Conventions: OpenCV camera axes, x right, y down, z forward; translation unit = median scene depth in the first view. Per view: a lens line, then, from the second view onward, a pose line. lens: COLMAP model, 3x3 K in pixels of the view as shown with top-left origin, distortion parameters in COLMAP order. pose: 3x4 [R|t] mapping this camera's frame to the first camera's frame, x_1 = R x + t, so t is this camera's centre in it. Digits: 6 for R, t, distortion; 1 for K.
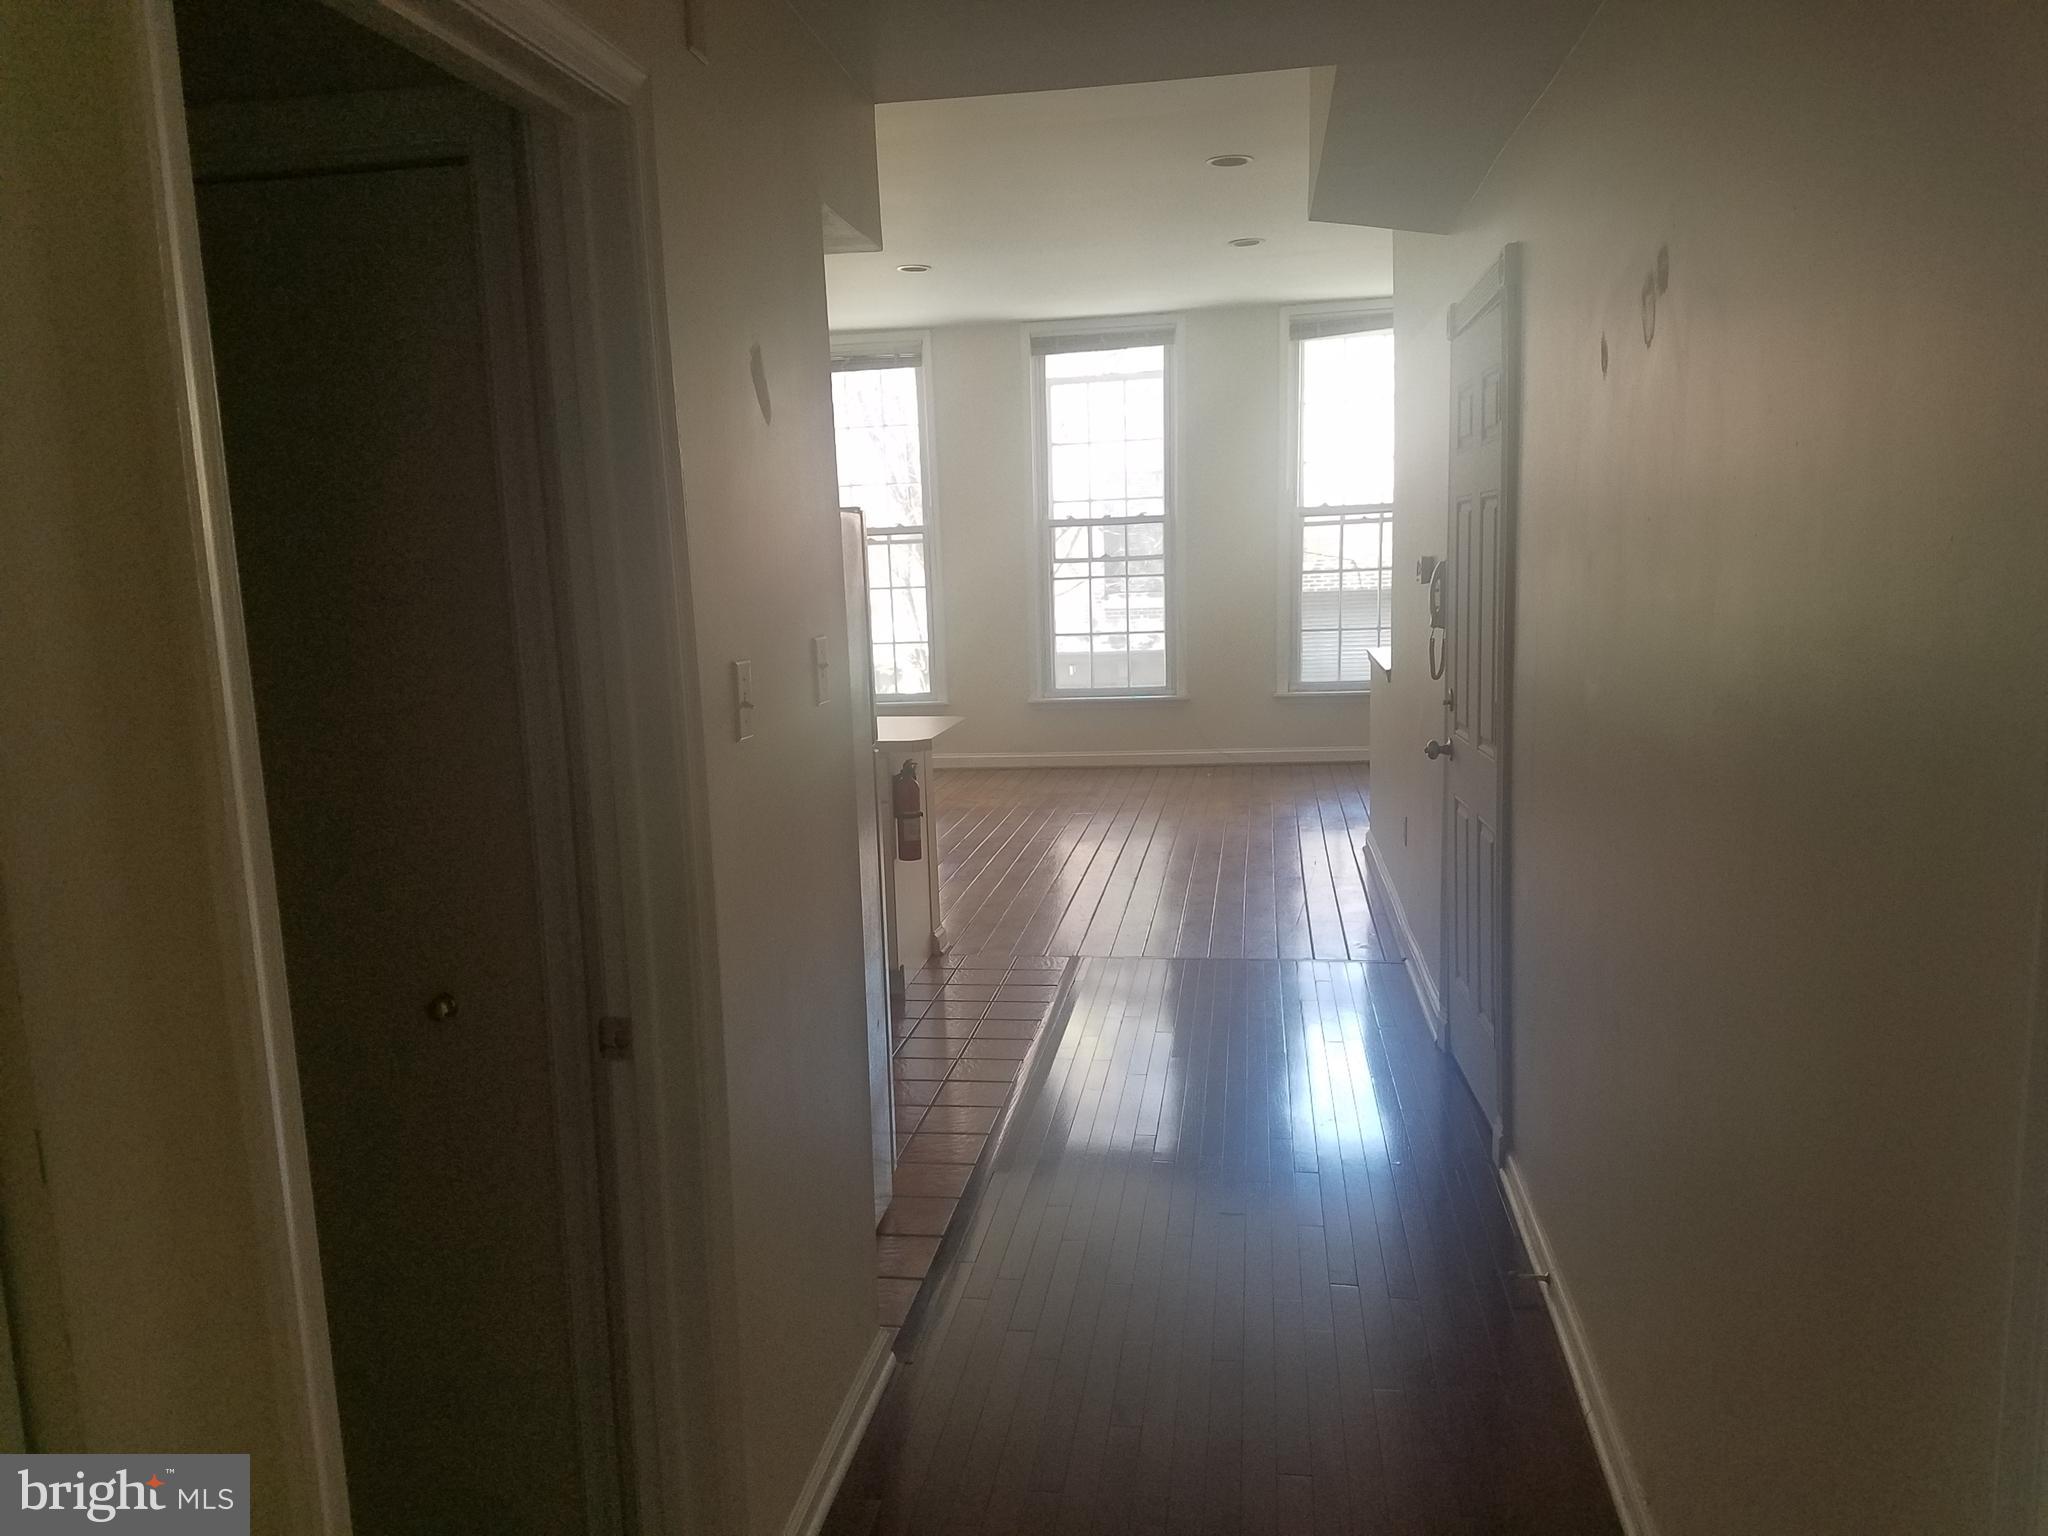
lens RADIAL K [[1600.0, 0, 955.5], [0, 1600.0, 787.6], [0, 0, 1]] dist [0.230462, -0.469645]
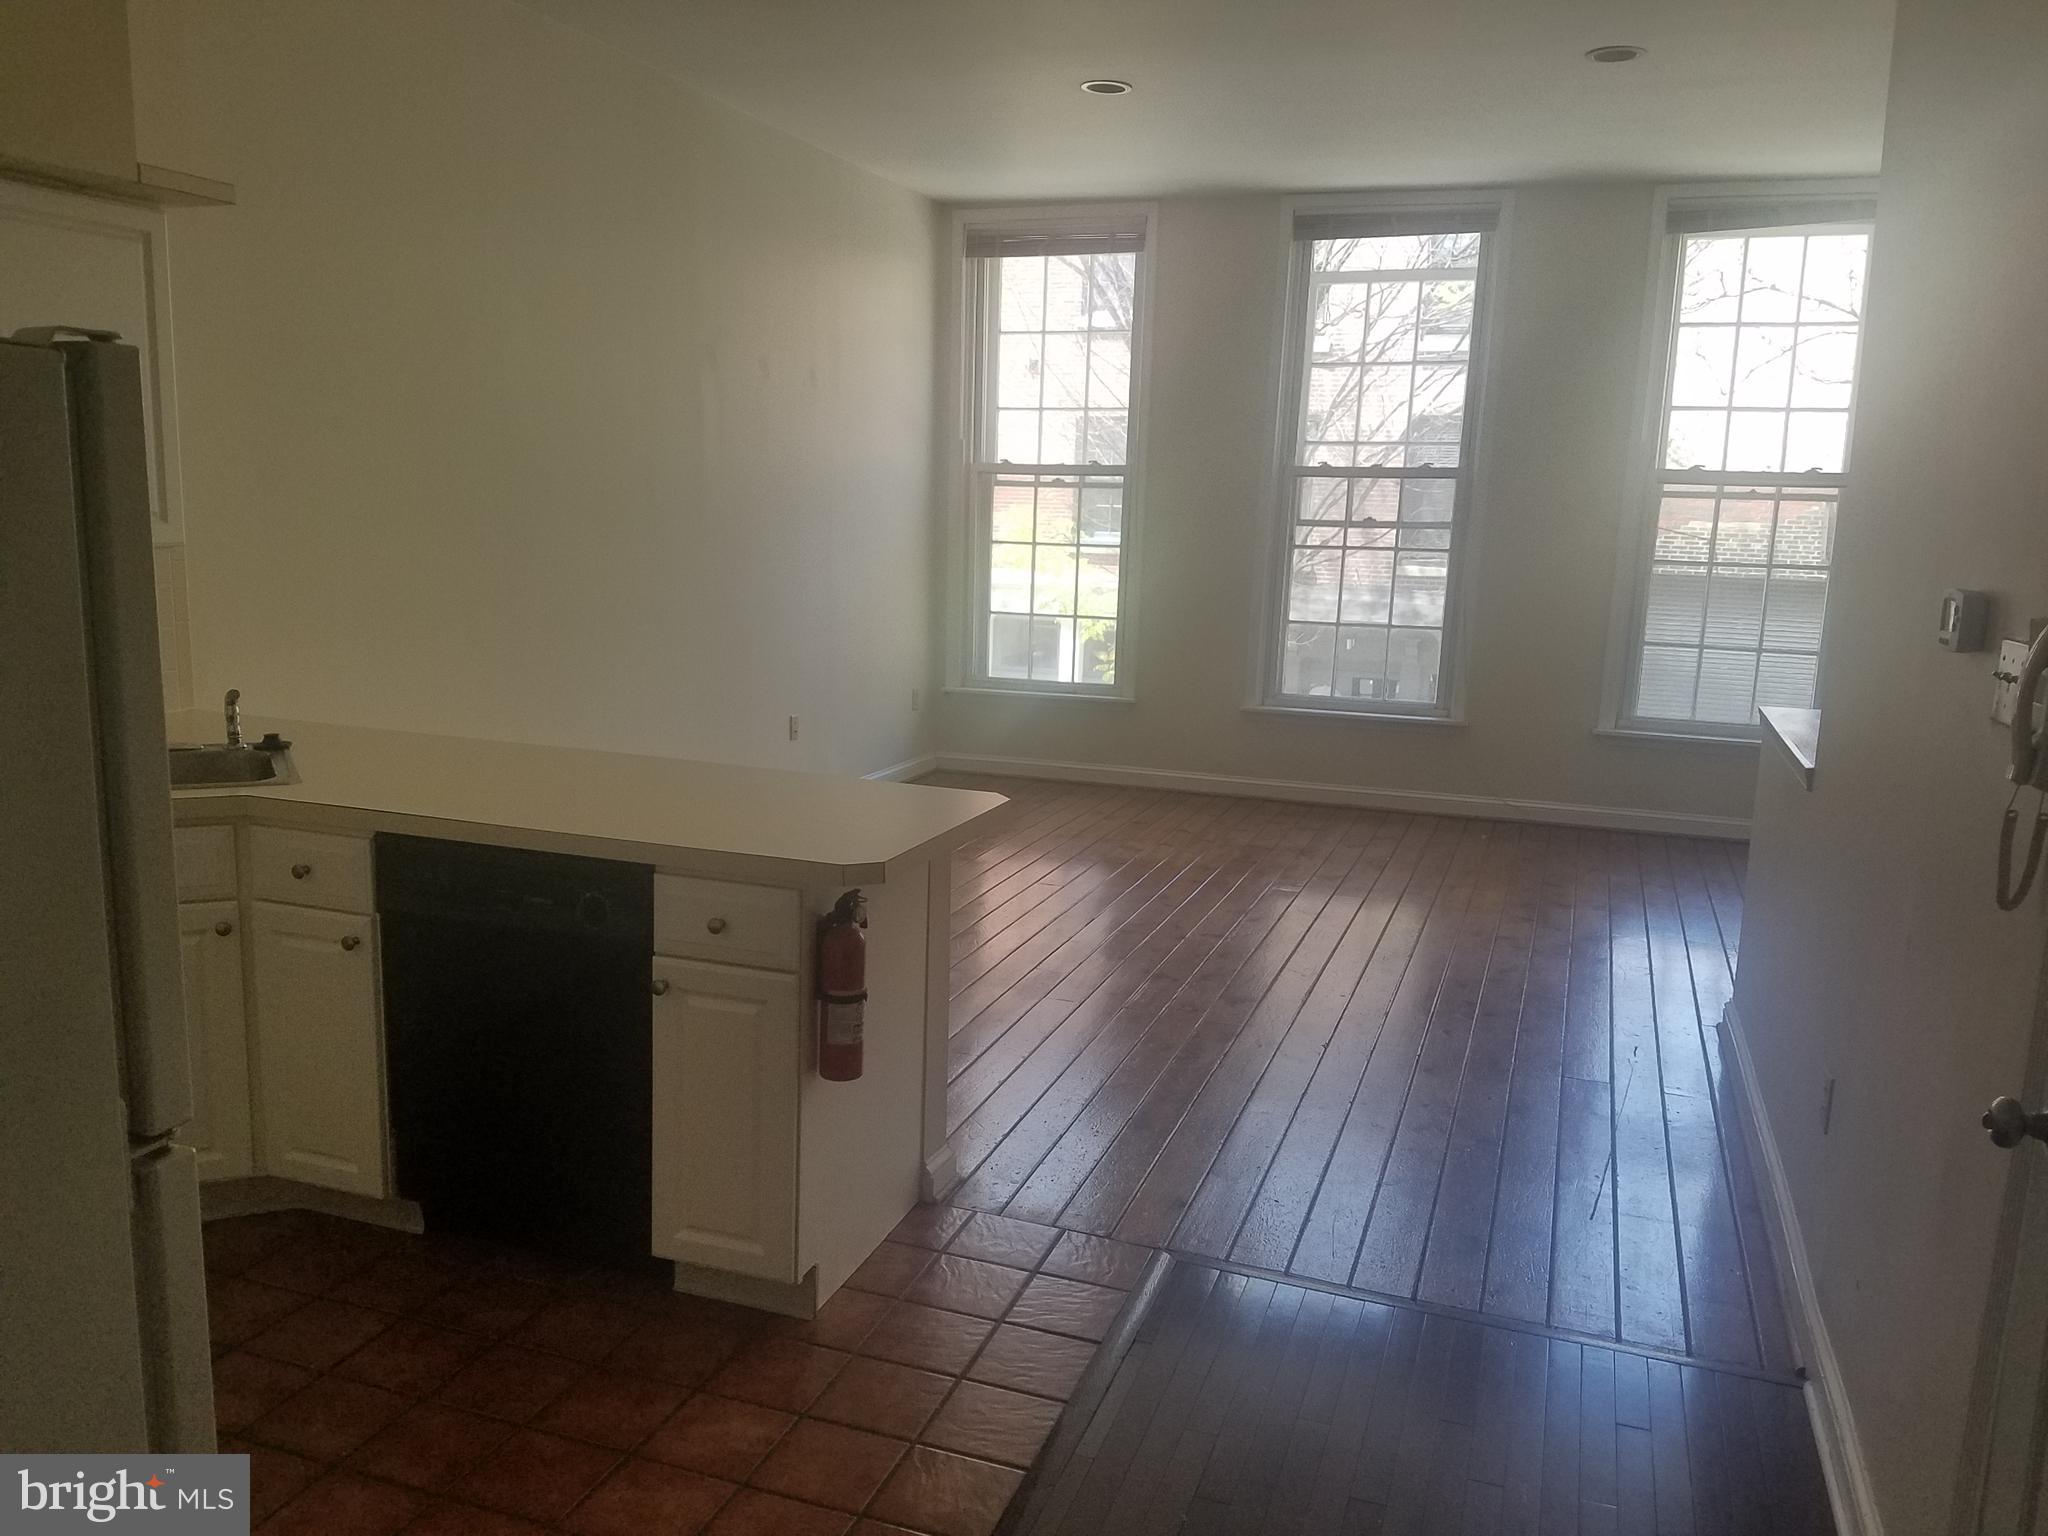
lens RADIAL K [[1600.0, 0, 955.5], [0, 1600.0, 787.6], [0, 0, 1]] dist [0.230462, -0.469645]
pose [[0.981344, 0.095626, -0.166792, 0.044680], [-0.089670, 0.995047, 0.042899, -0.038317], [0.170068, -0.027142, 0.985058, 0.239593]]
